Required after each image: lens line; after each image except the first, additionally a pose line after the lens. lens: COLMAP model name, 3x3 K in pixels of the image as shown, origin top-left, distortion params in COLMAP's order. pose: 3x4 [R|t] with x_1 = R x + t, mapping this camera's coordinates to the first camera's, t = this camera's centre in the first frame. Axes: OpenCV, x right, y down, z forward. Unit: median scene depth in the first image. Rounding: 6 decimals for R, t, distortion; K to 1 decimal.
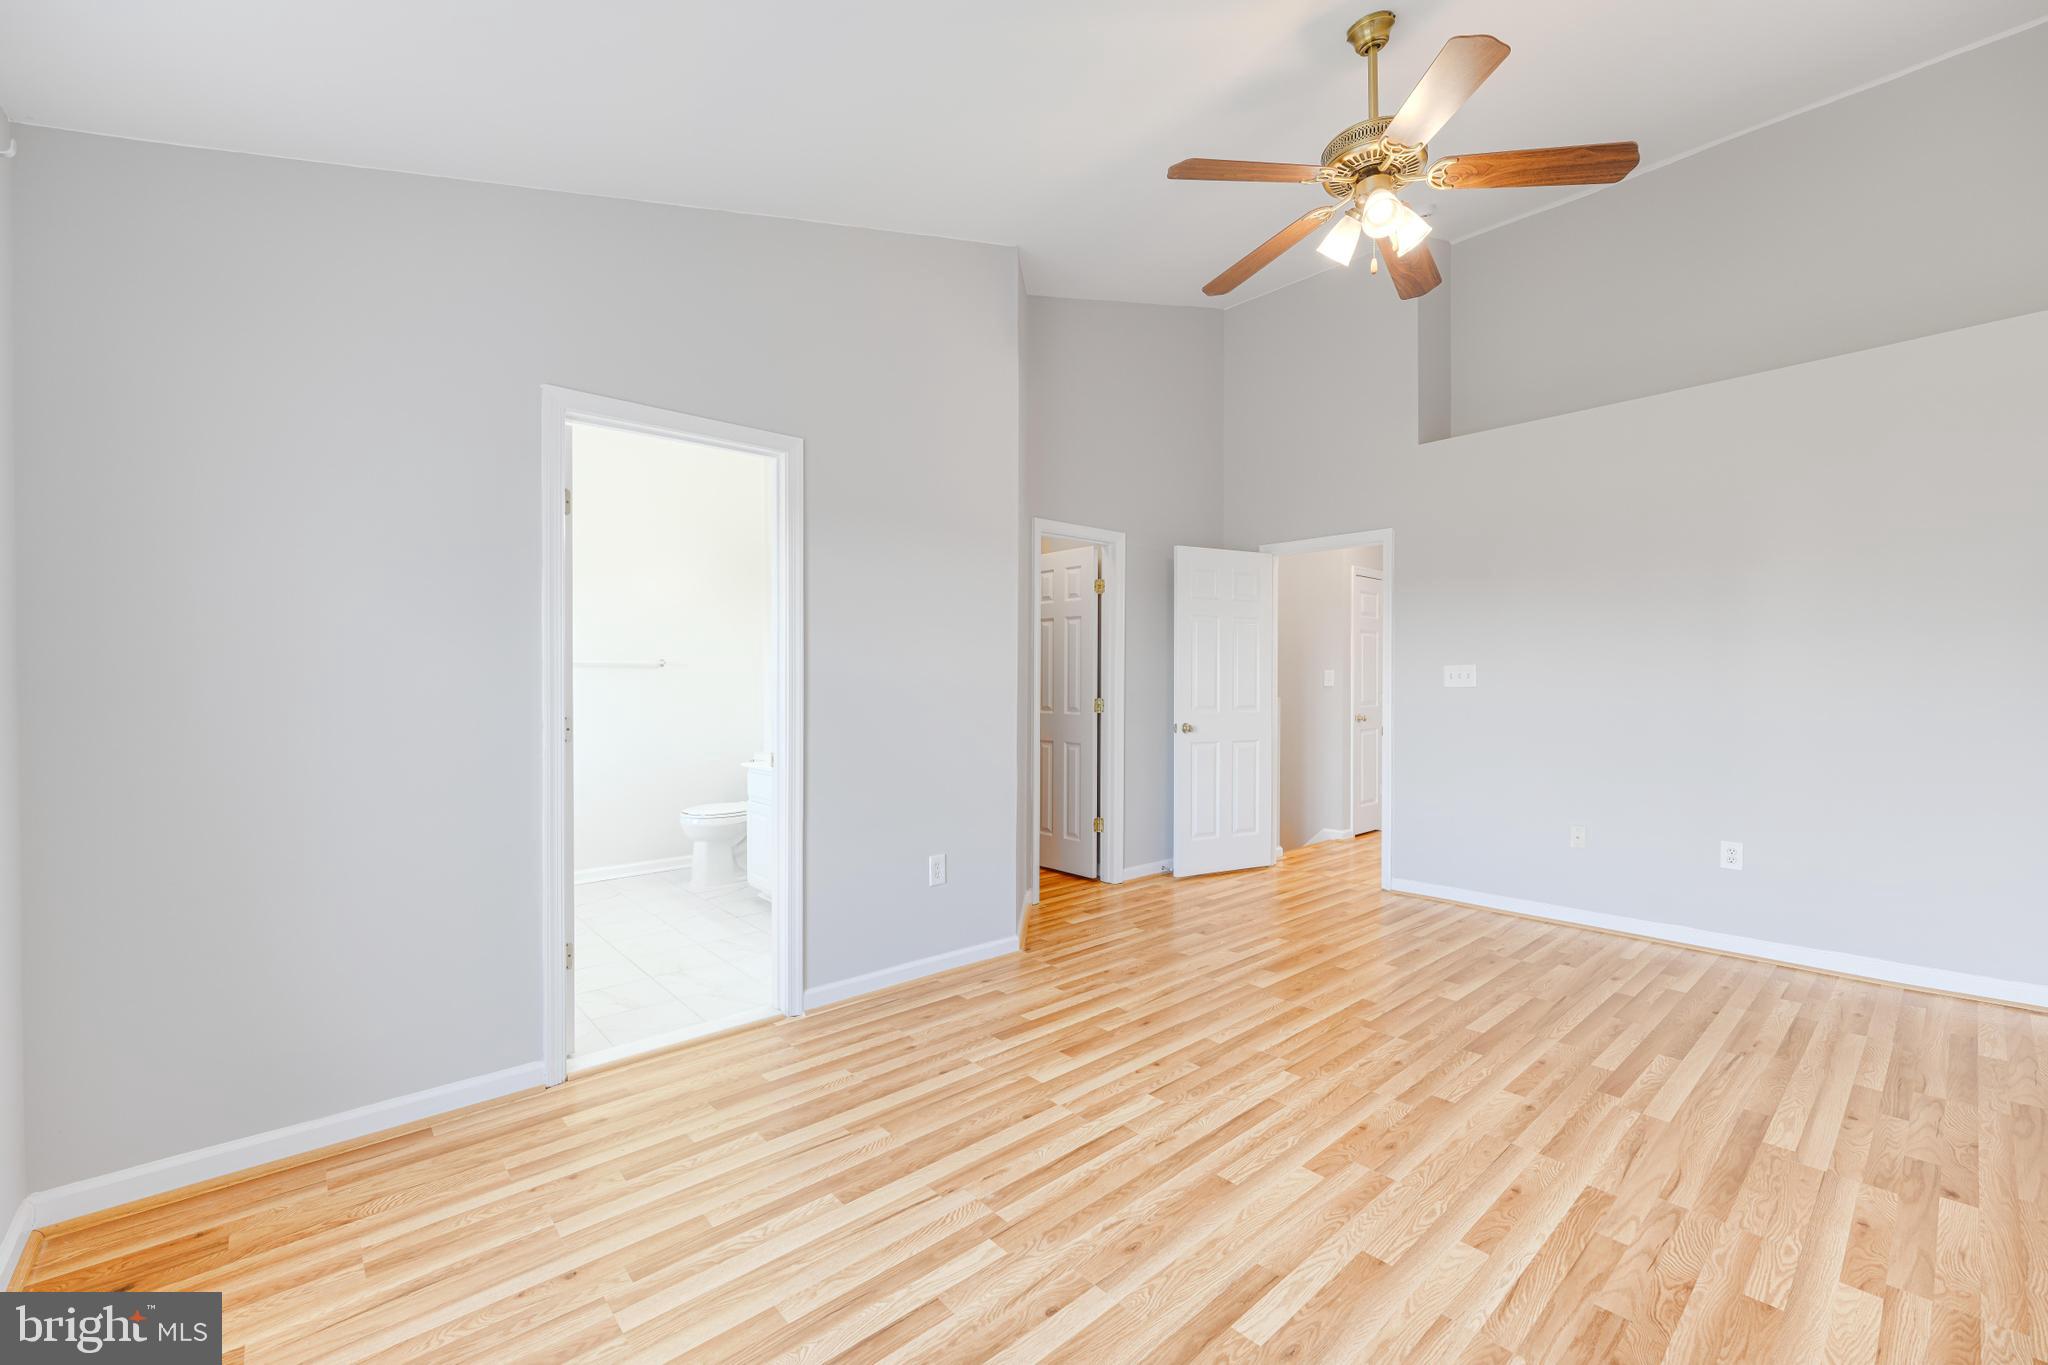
lens RADIAL K [[835.3, 0, 1005.1], [0, 835.3, 685.9], [0, 0, 1]] dist [0.002669, 0.000578]
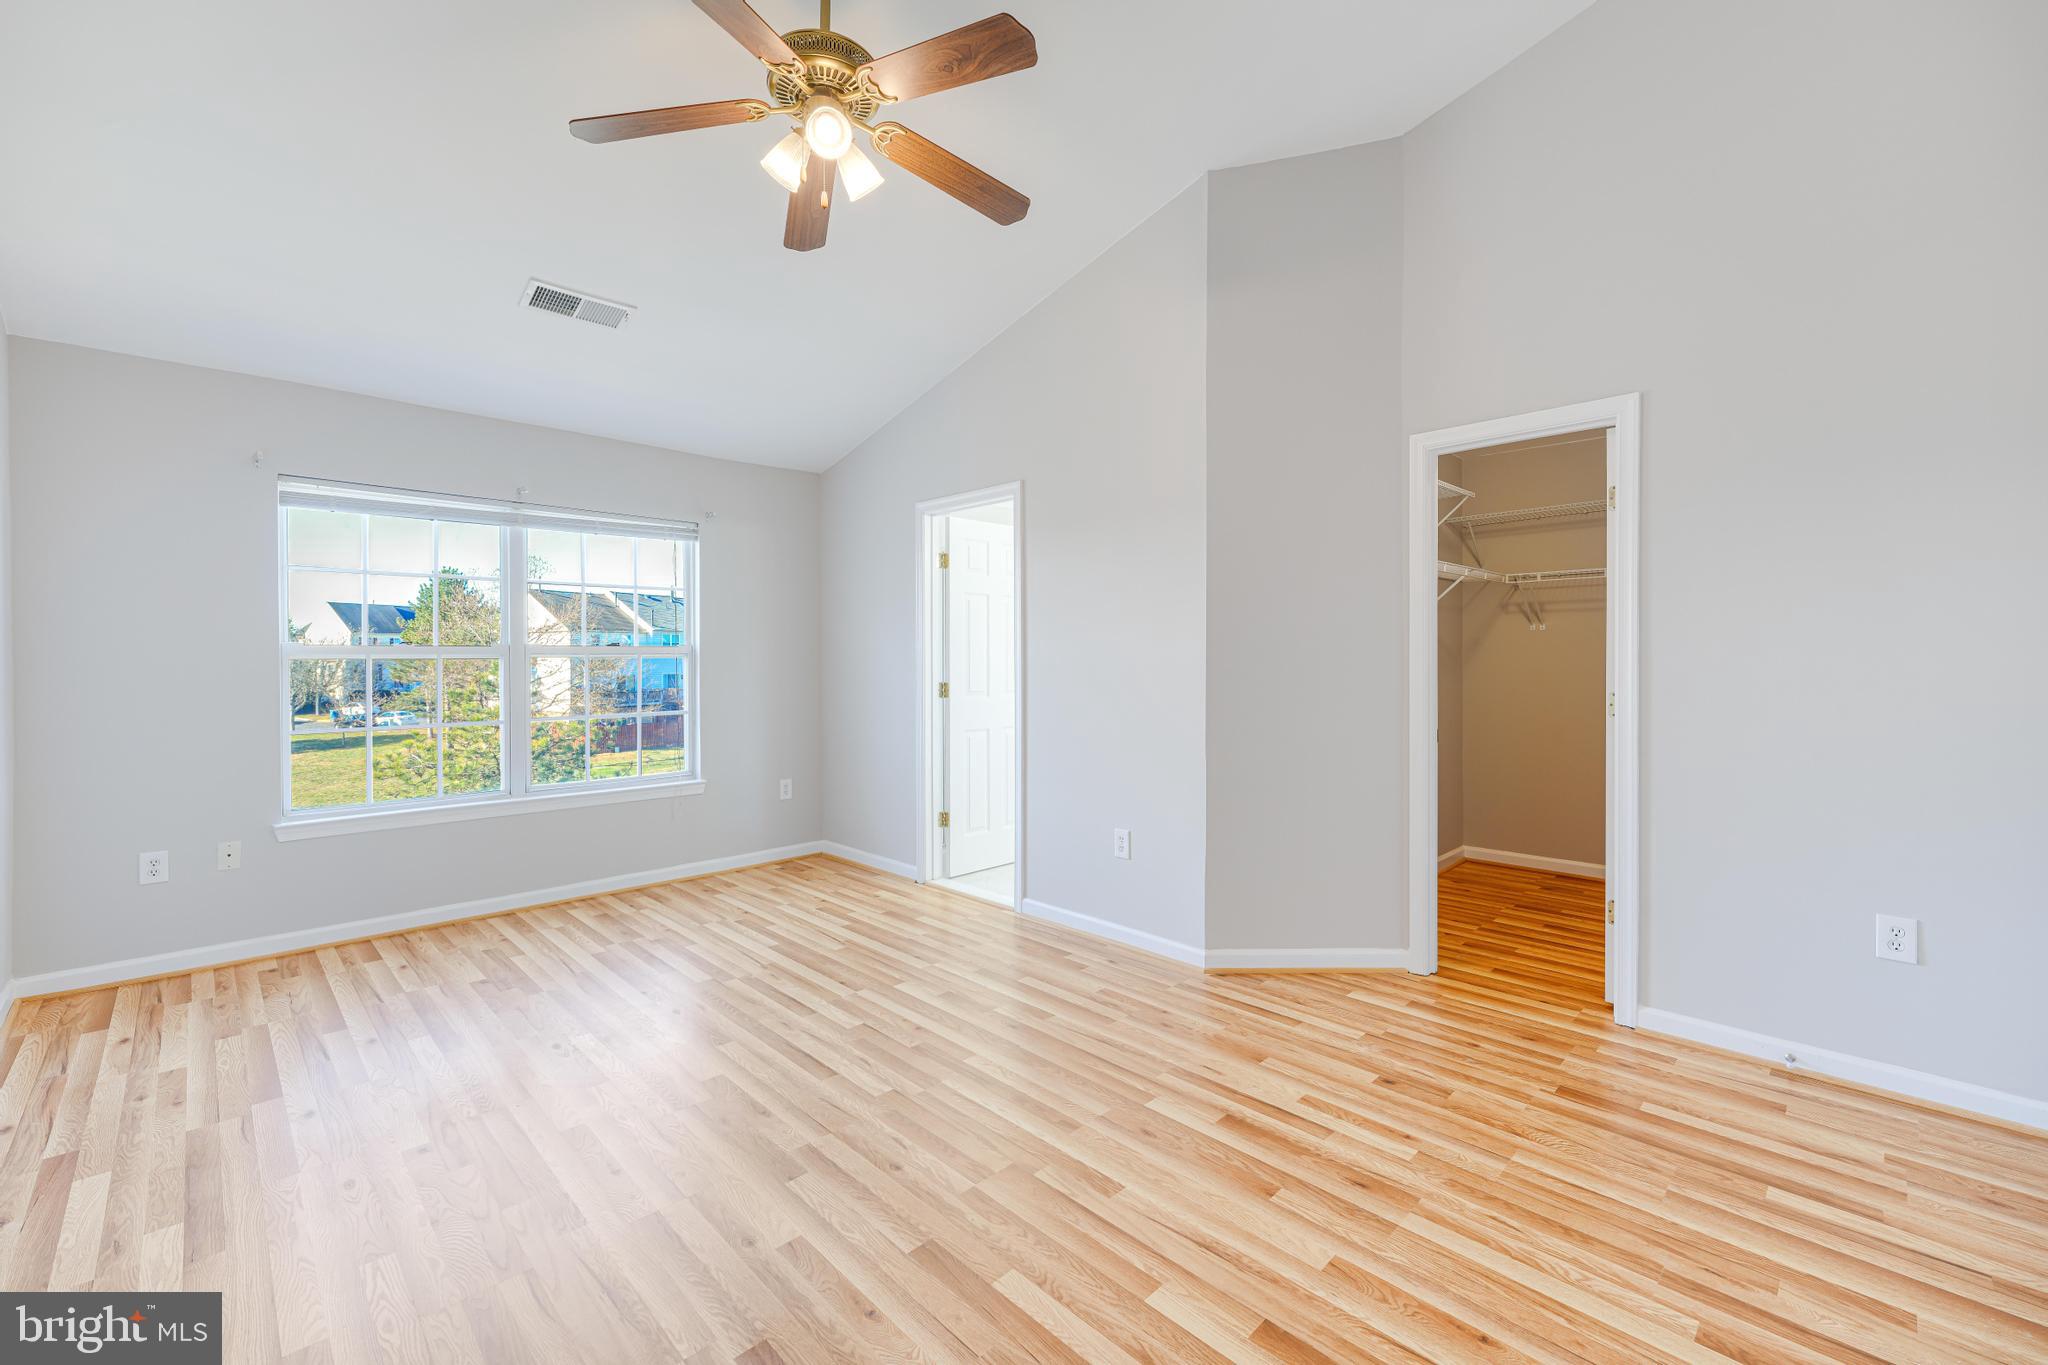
lens RADIAL K [[835.3, 0, 1046.1], [0, 835.3, 653.6], [0, 0, 1]] dist [0.002669, 0.000578]
pose [[0.074985, -0.010438, -0.997130, 1.068415], [-0.002862, 0.999939, -0.010683, -0.005297], [0.997181, 0.003655, 0.074950, 0.927862]]
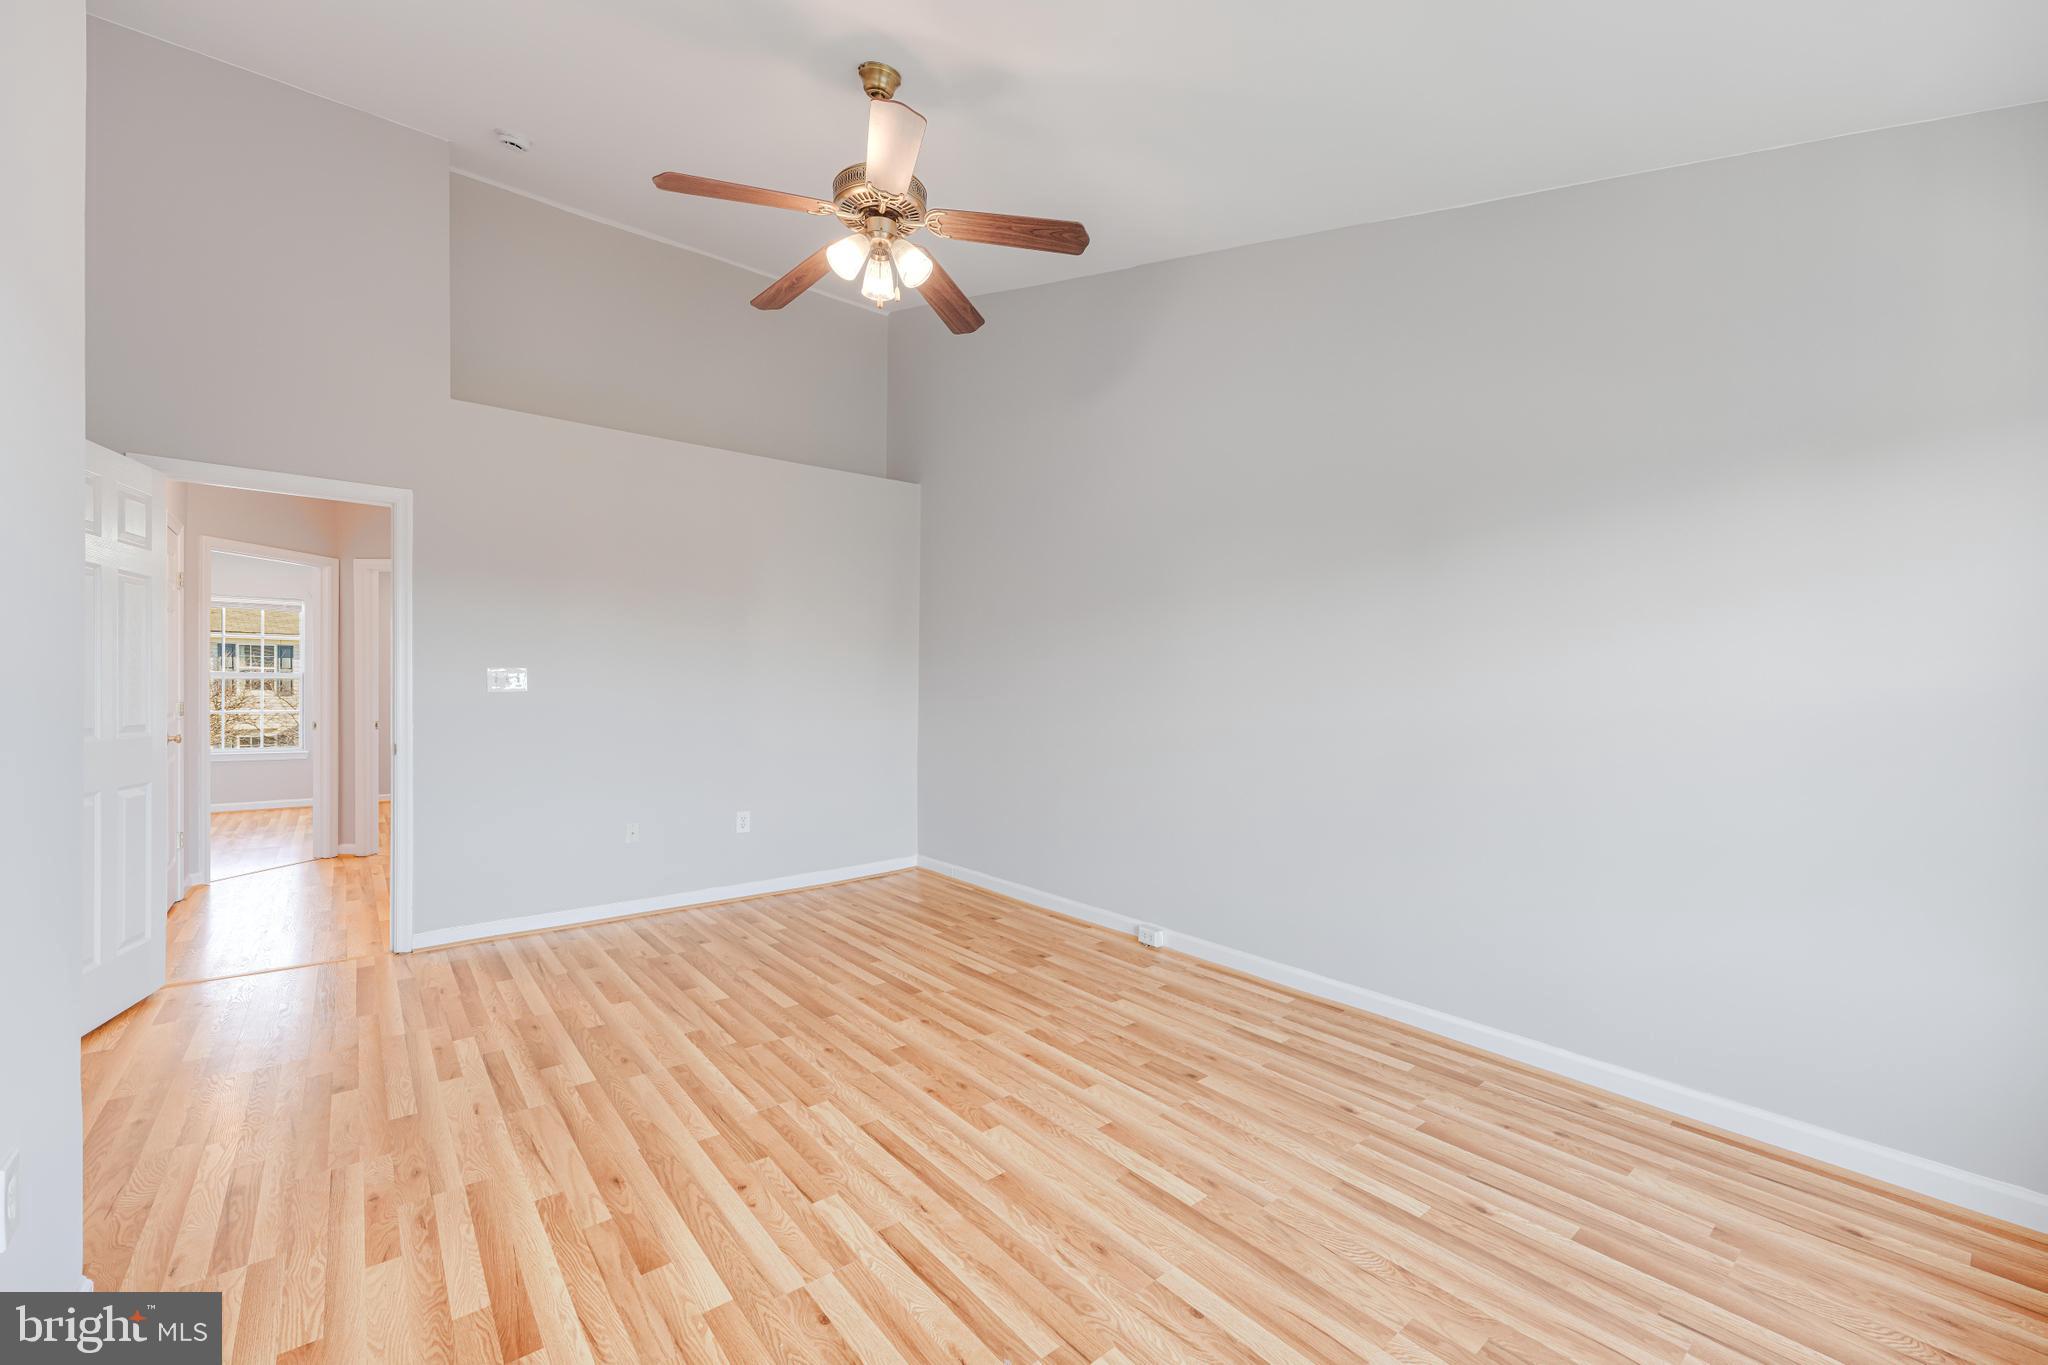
lens RADIAL K [[835.3, 0, 1059.8], [0, 835.3, 678.7], [0, 0, 1]] dist [0.002669, 0.000578]
pose [[0.004276, 0.014051, 0.999892, -0.503979], [-0.002359, 0.999899, -0.014041, -0.000687], [-0.999988, -0.002299, 0.004309, 0.608827]]
